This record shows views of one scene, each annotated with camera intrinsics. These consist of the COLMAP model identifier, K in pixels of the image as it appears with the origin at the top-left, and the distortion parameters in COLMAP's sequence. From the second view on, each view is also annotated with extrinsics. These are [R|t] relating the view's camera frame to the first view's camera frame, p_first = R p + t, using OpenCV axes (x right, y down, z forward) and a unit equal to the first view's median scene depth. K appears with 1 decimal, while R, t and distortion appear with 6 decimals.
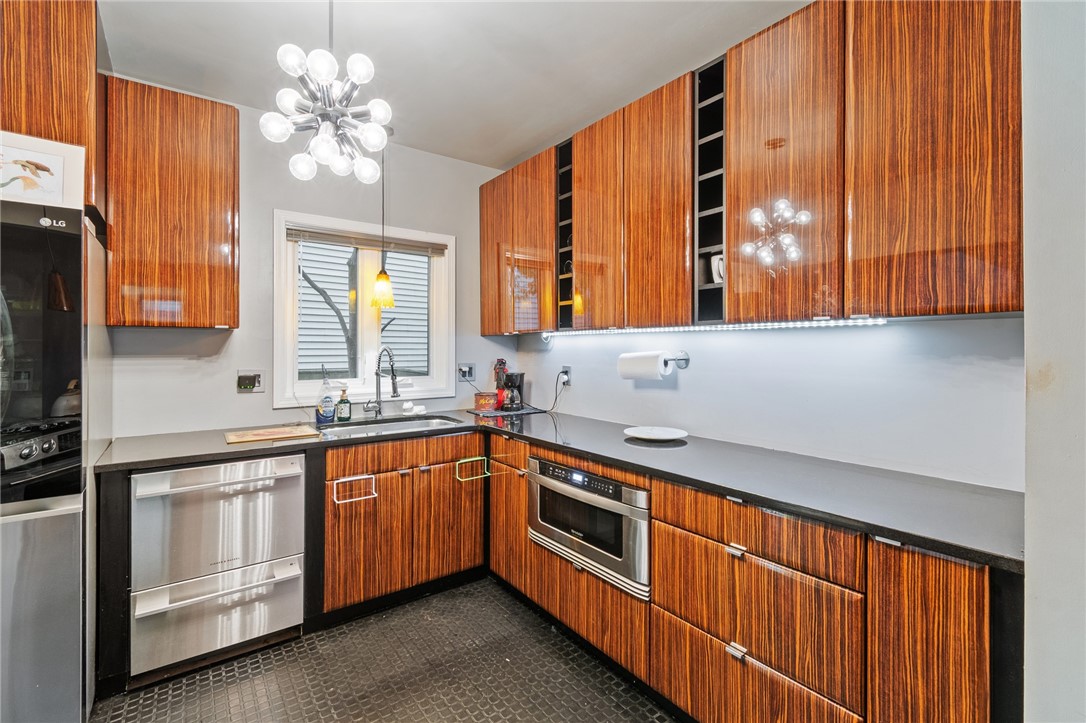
lens RADIAL K [[483.7, 0, 539.5], [0, 483.7, 345.3], [0, 0, 1]] dist [0.002944, -0.000145]
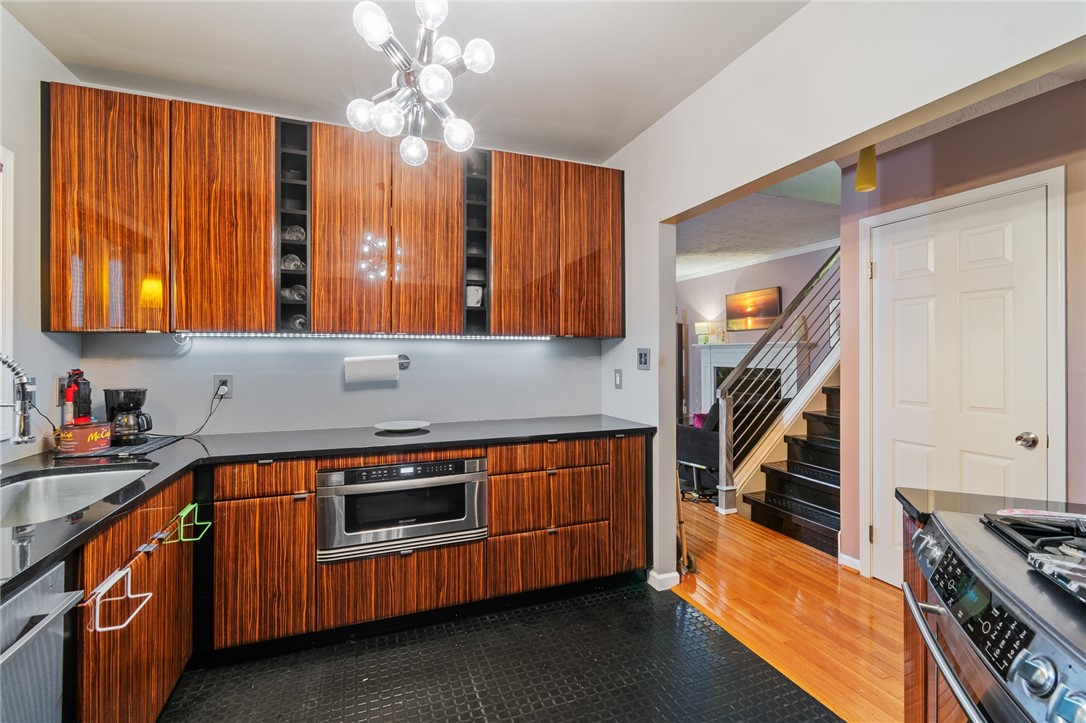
lens RADIAL K [[483.7, 0, 539.7], [0, 483.7, 356.9], [0, 0, 1]] dist [0.002944, -0.000145]
pose [[0.268840, -0.003852, 0.963177, -0.905039], [-0.003018, 0.999984, 0.004842, 0.011463], [-0.963180, -0.004208, 0.268824, 0.425246]]
